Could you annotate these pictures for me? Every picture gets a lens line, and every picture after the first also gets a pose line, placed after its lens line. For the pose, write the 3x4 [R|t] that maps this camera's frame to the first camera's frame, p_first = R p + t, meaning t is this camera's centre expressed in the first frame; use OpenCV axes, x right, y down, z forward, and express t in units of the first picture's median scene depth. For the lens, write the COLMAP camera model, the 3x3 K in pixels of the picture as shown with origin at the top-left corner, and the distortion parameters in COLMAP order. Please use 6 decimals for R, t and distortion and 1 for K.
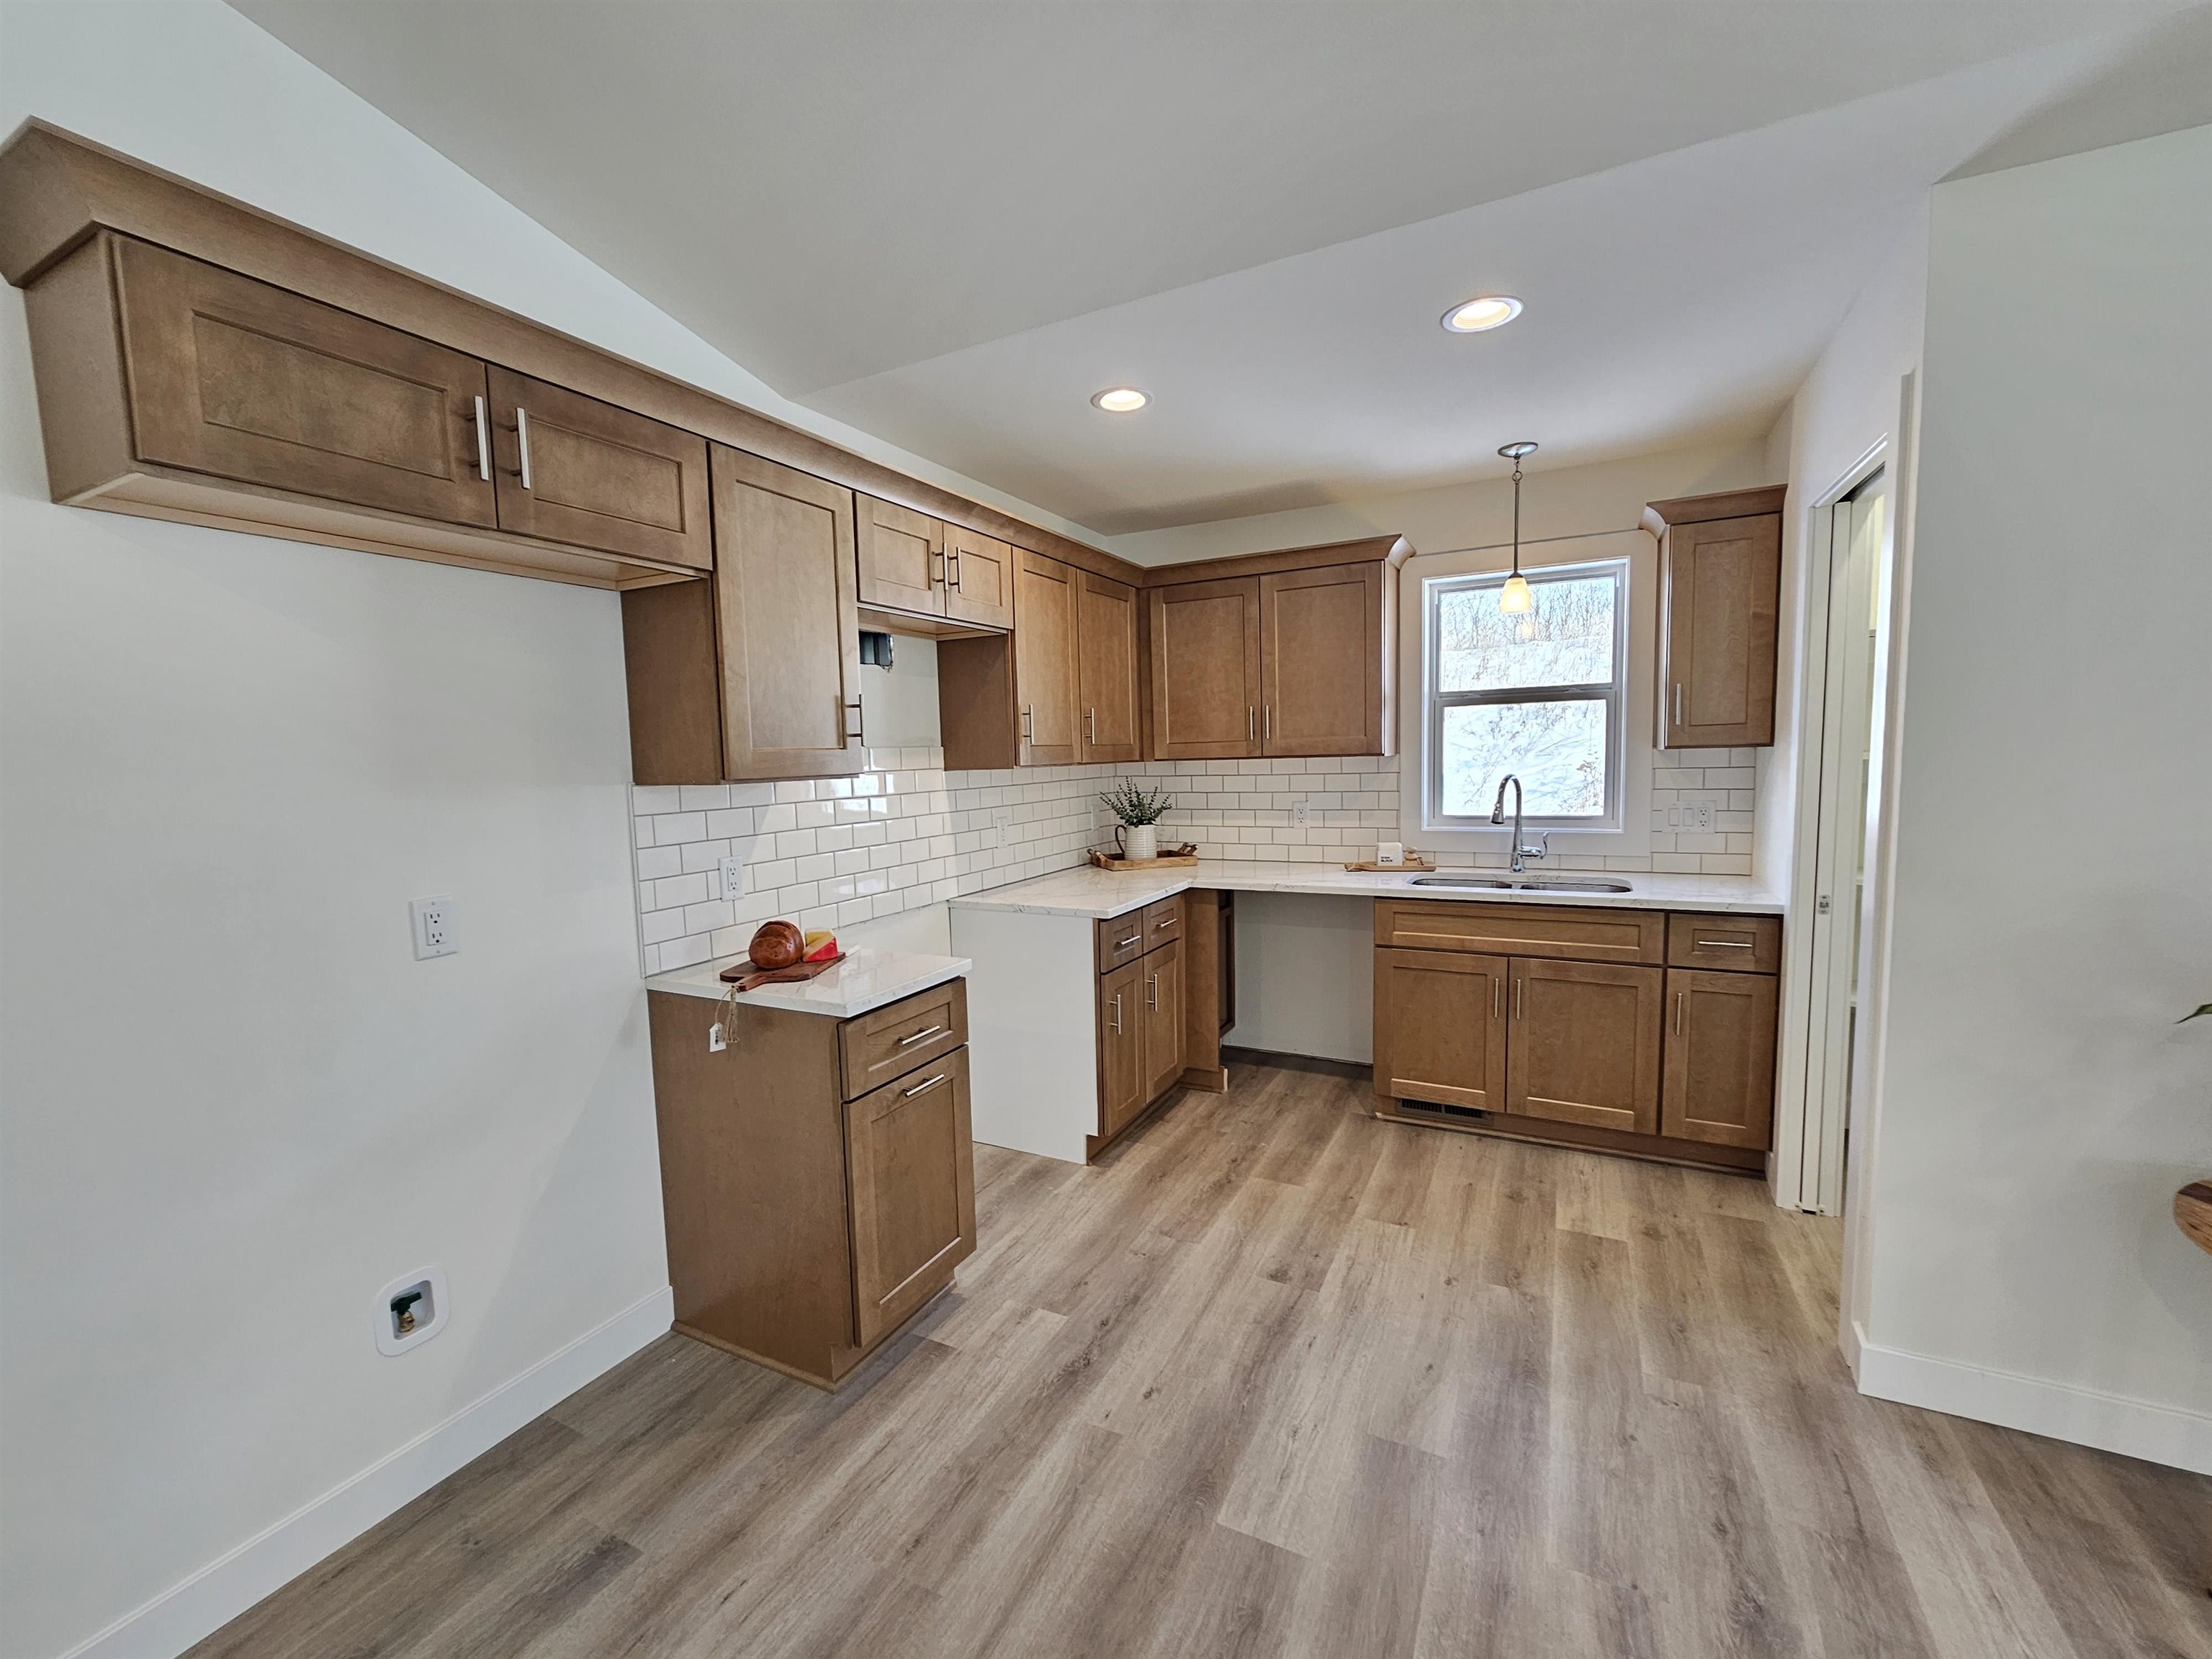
lens RADIAL K [[917.5, 0, 1106.0], [0, 917.5, 829.5], [0, 0, 1]] dist [0.000435, 0.000049]
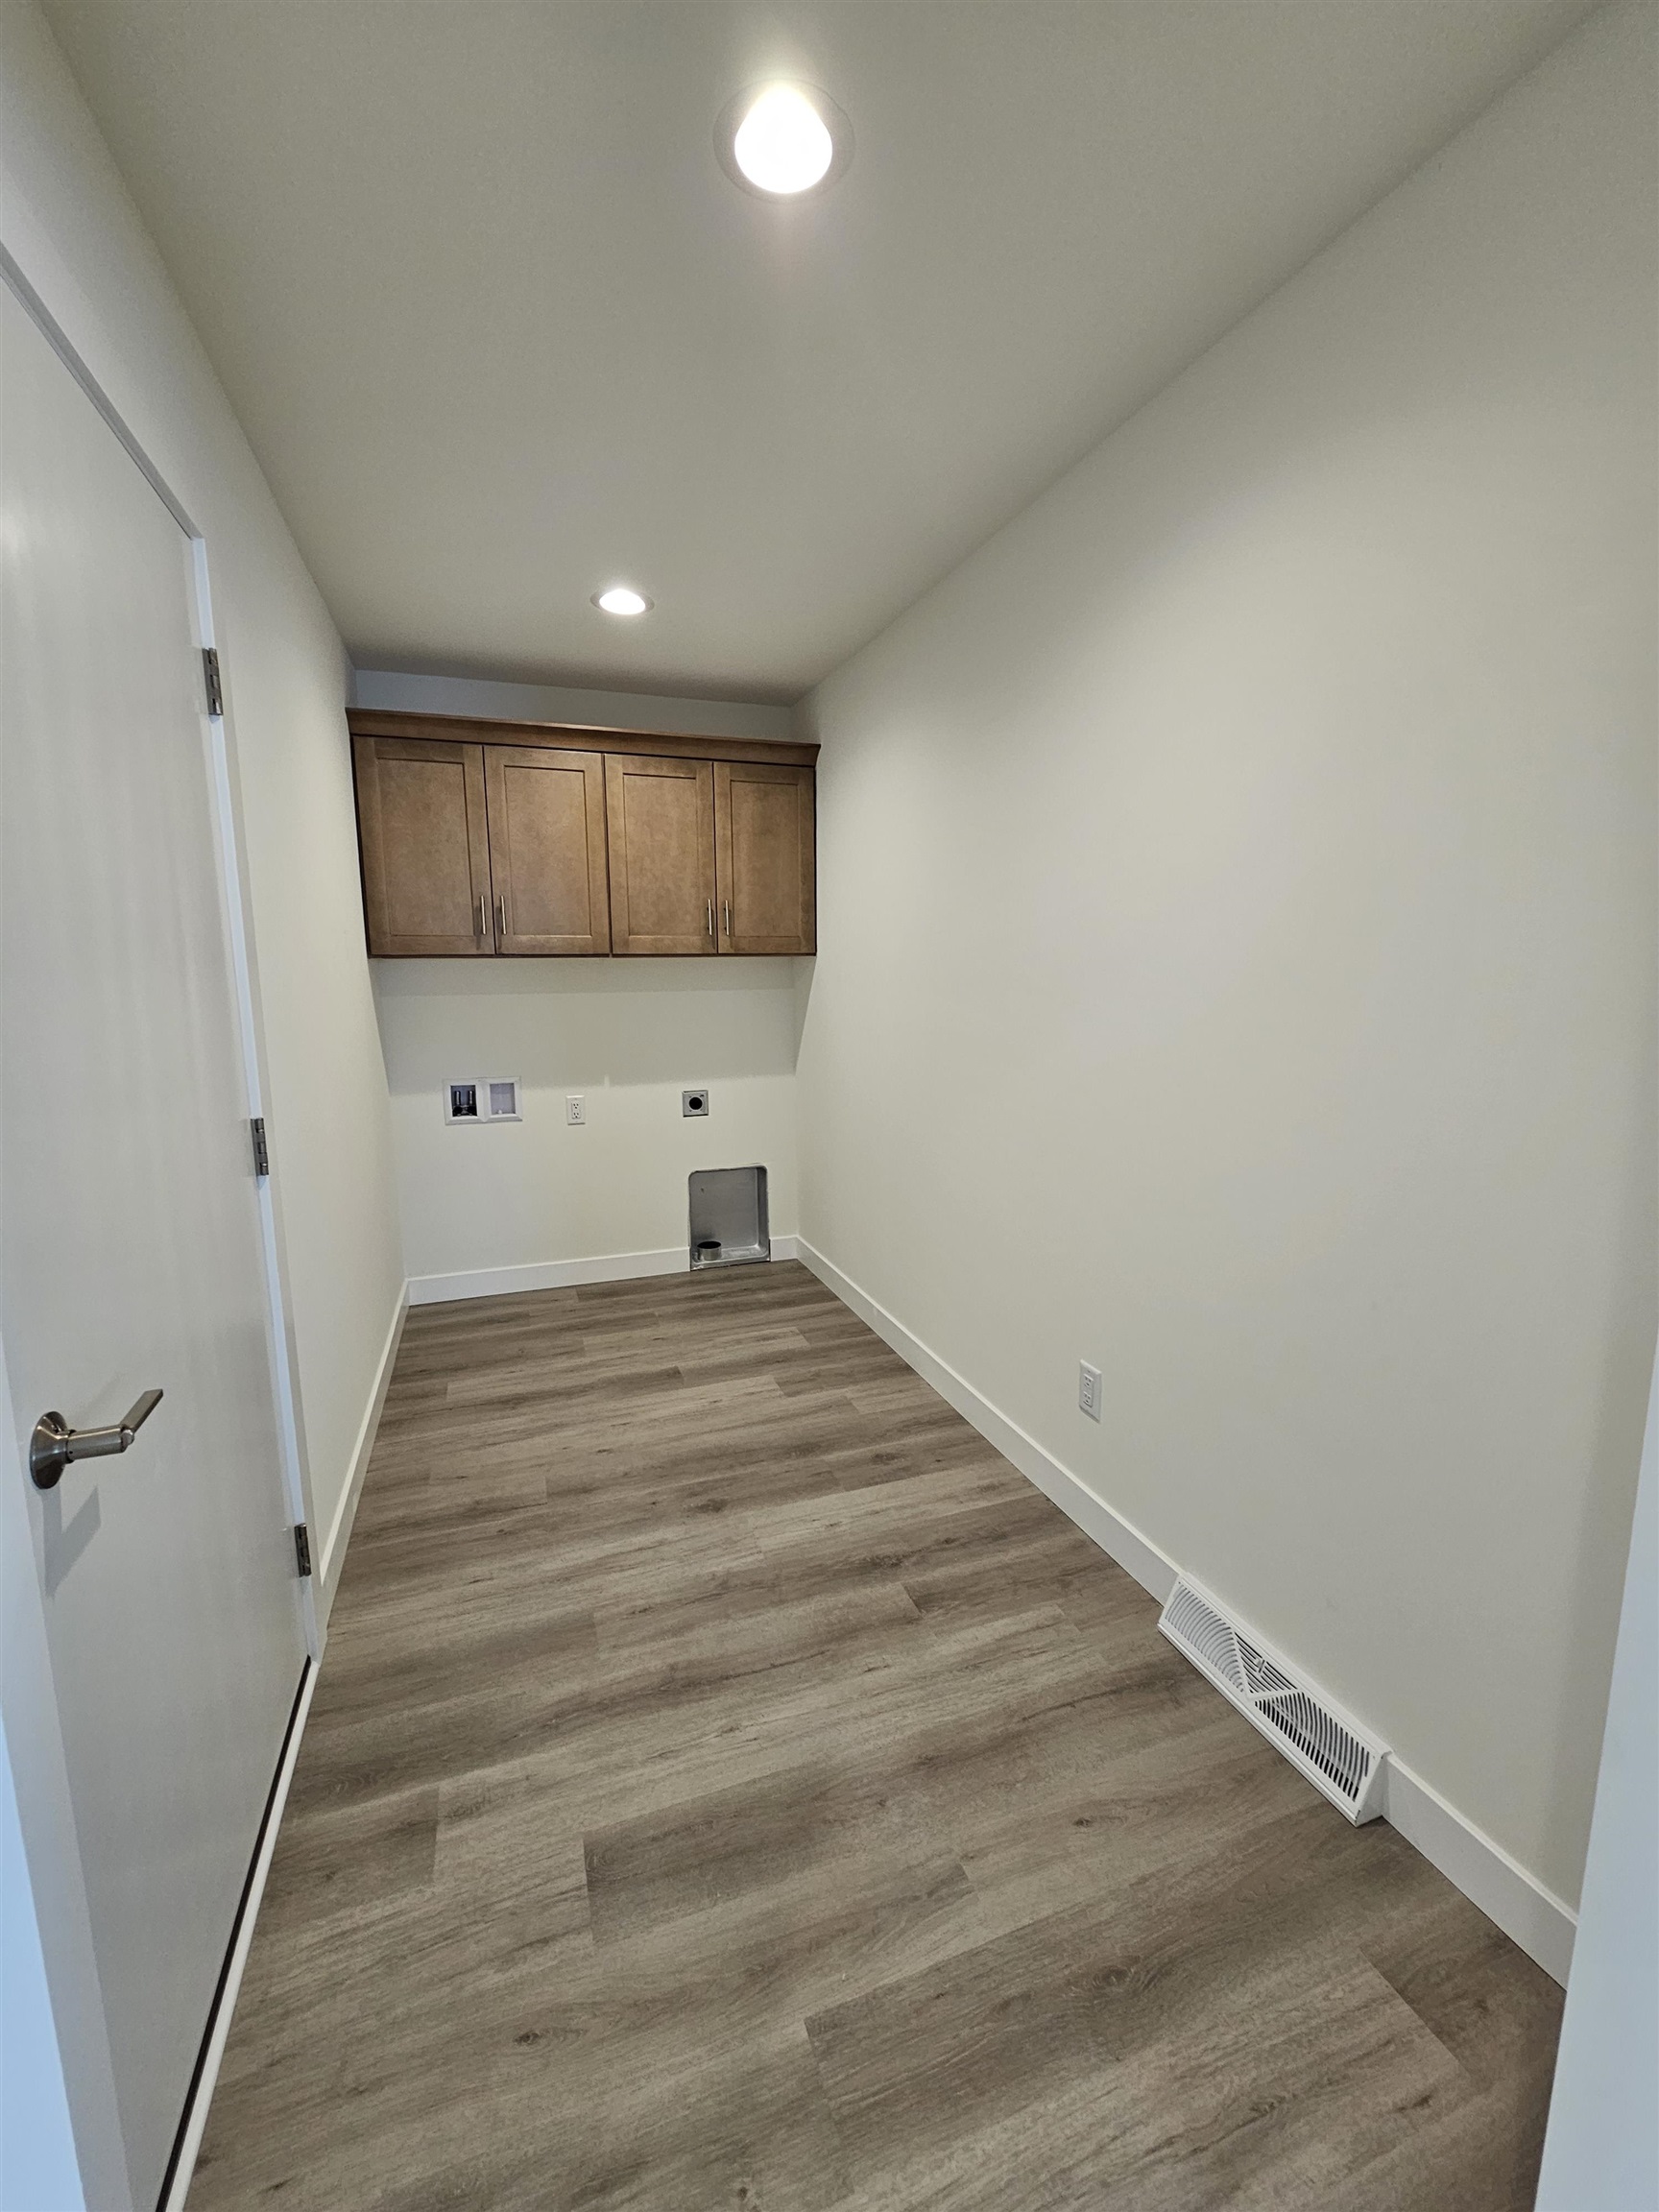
lens RADIAL K [[896.4, 0, 818.4], [0, 896.4, 1061.3], [0, 0, 1]] dist [-0.000460, 0.000060]
pose [[0.729017, 0.093507, -0.678078, 0.710654], [-0.062218, 0.995577, 0.070397, -0.039911], [0.681662, -0.009132, 0.731610, 0.361665]]
